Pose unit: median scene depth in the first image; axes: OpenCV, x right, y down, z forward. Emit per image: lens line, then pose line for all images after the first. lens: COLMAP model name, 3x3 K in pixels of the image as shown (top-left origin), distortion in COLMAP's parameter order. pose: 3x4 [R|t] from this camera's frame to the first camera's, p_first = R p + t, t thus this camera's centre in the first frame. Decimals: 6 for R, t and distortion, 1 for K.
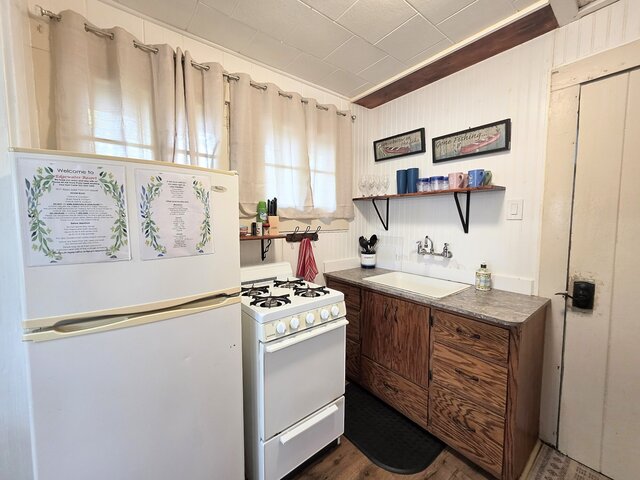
lens RADIAL K [[256.1, 0, 318.5], [0, 256.1, 239.4], [0, 0, 1]] dist [0.001406, -0.000111]
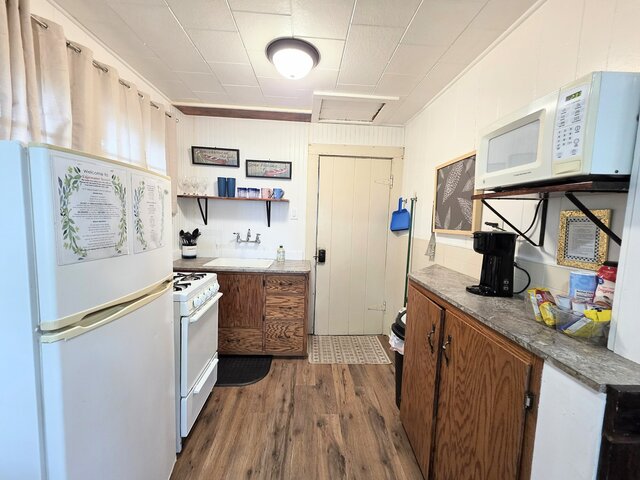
lens RADIAL K [[258.2, 0, 321.4], [0, 258.2, 241.9], [0, 0, 1]] dist [0.000211, -0.000275]
pose [[0.568505, -0.055295, 0.820819, -0.680041], [0.025196, 0.998441, 0.049809, -0.004409], [-0.822294, -0.007635, 0.569012, -0.199585]]
